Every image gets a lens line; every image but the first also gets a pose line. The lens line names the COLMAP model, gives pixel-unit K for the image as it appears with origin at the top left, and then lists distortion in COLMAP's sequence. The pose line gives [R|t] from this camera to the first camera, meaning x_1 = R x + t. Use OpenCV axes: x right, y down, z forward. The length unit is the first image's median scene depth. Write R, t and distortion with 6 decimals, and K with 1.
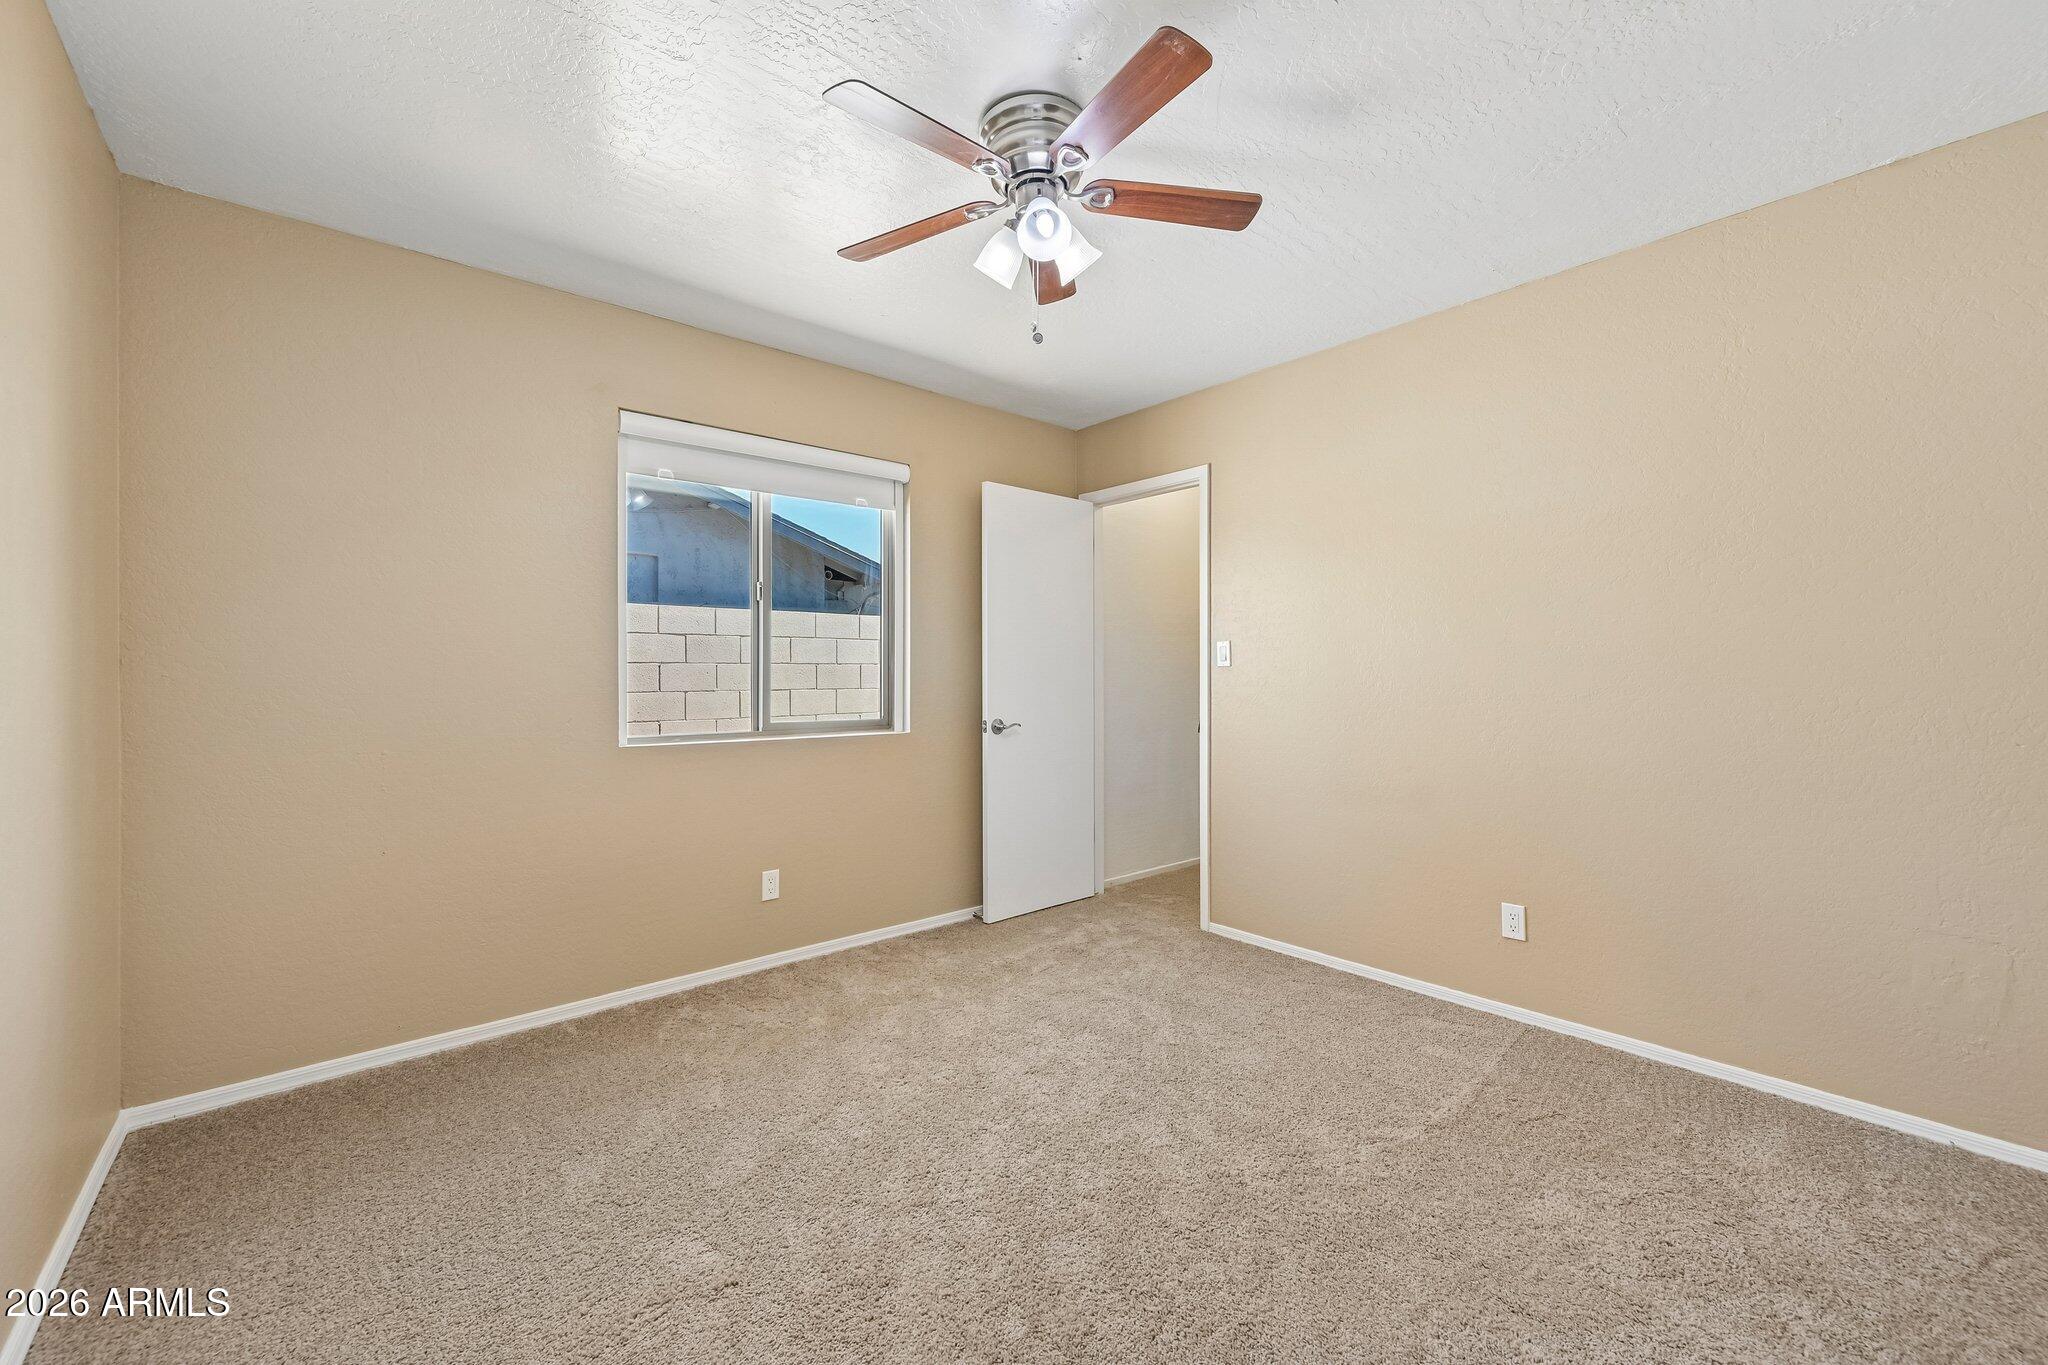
lens RADIAL K [[813.2, 0, 1021.5], [0, 813.2, 678.8], [0, 0, 1]] dist [0.000388, -0.000004]
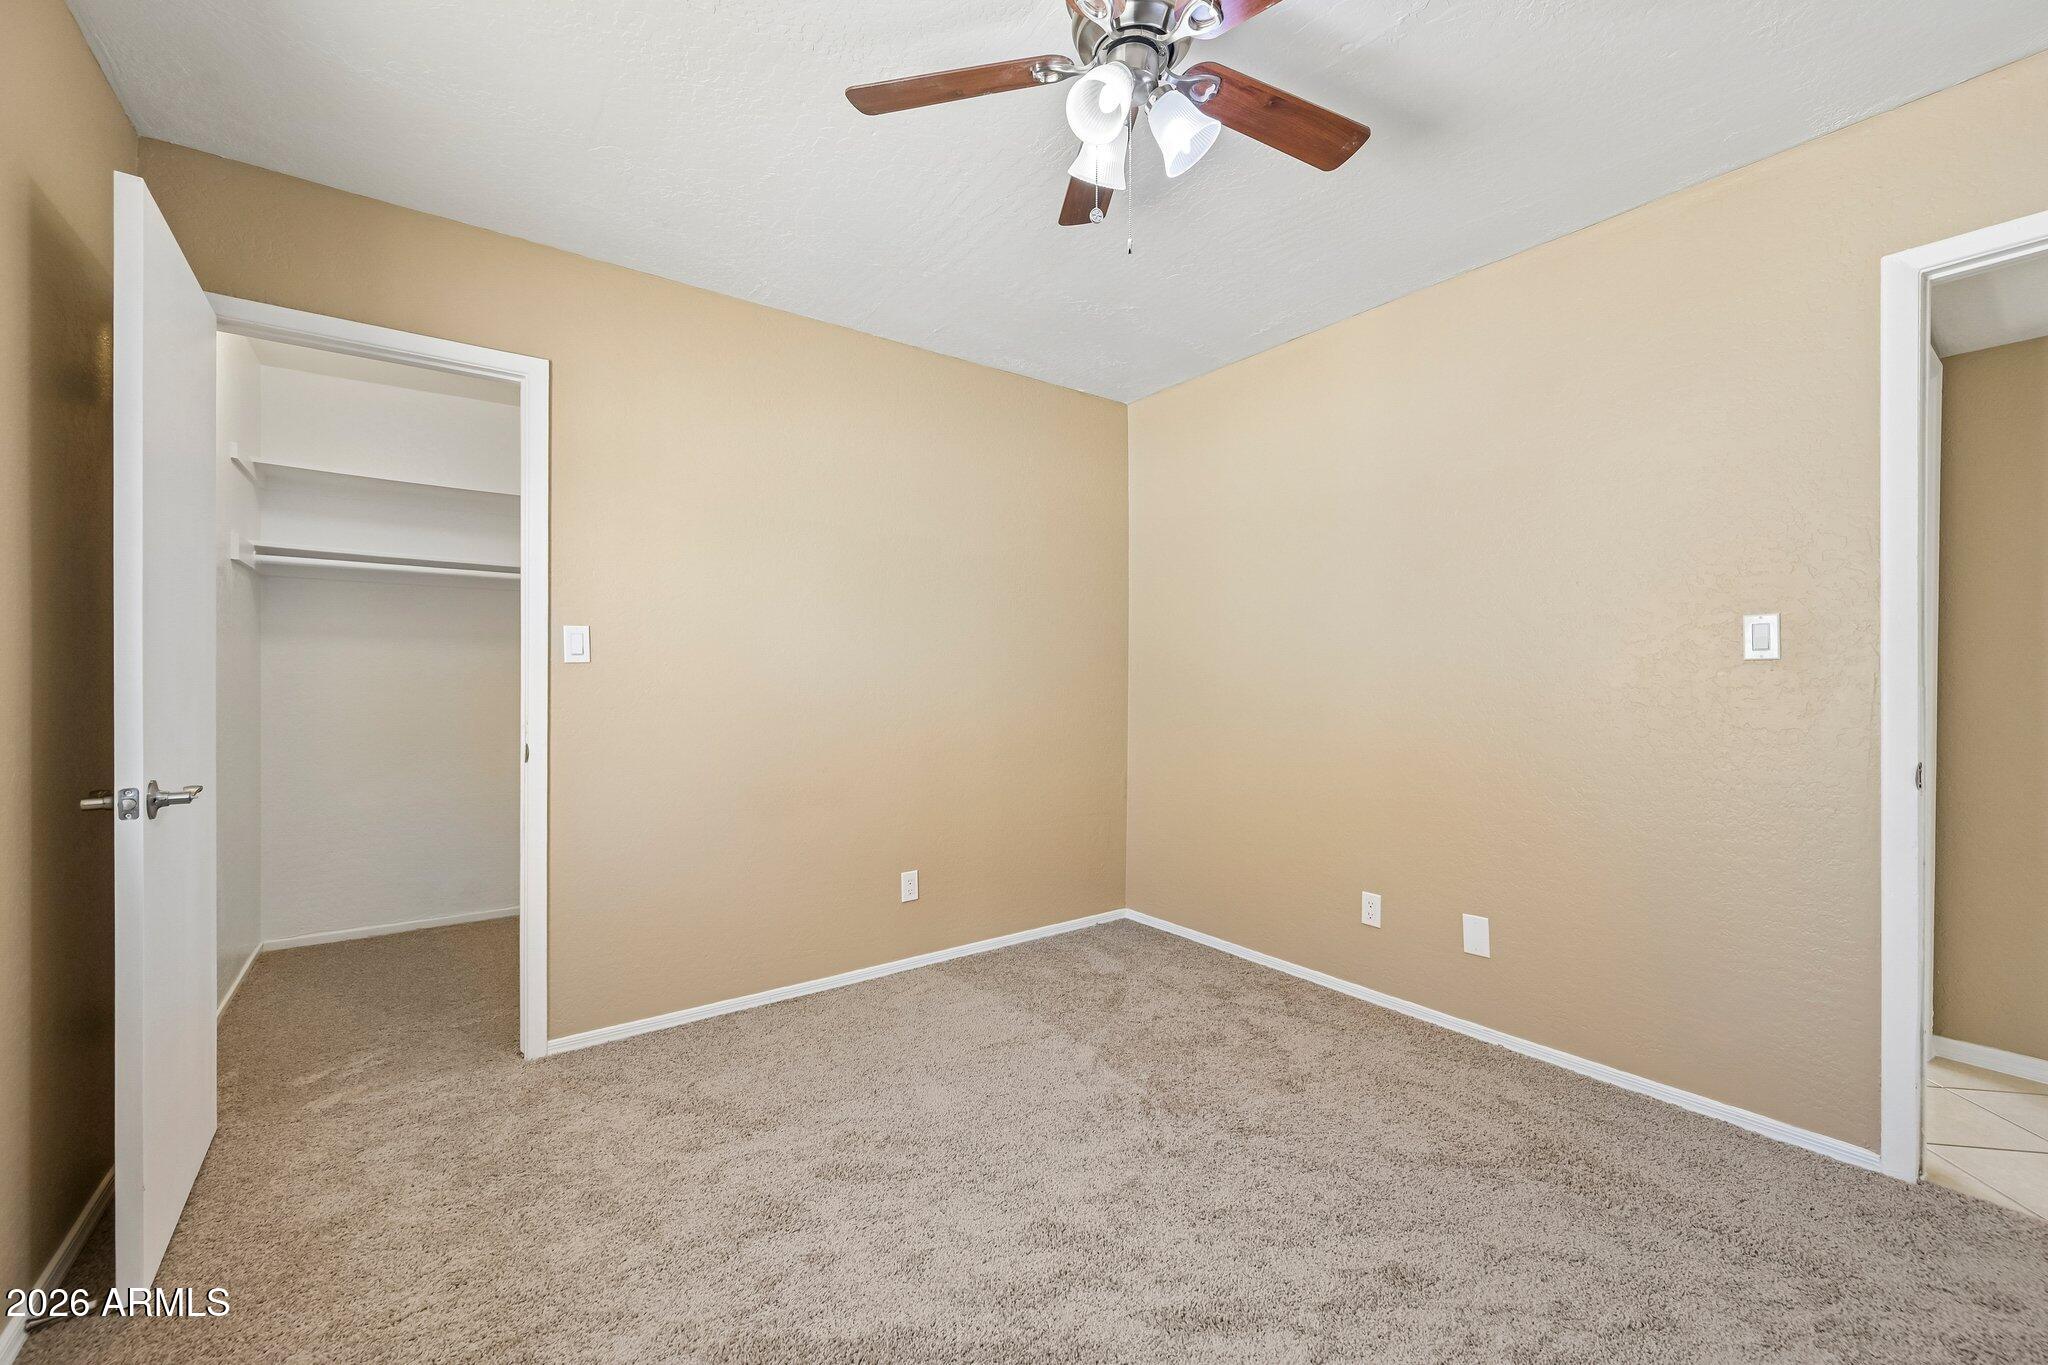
lens RADIAL K [[813.2, 0, 1020.8], [0, 813.2, 681.1], [0, 0, 1]] dist [0.000388, -0.000004]
pose [[0.072159, -0.001457, 0.997392, -0.431003], [0.001442, 0.999998, 0.001356, 0.000345], [-0.997392, 0.001341, 0.072161, 0.585785]]
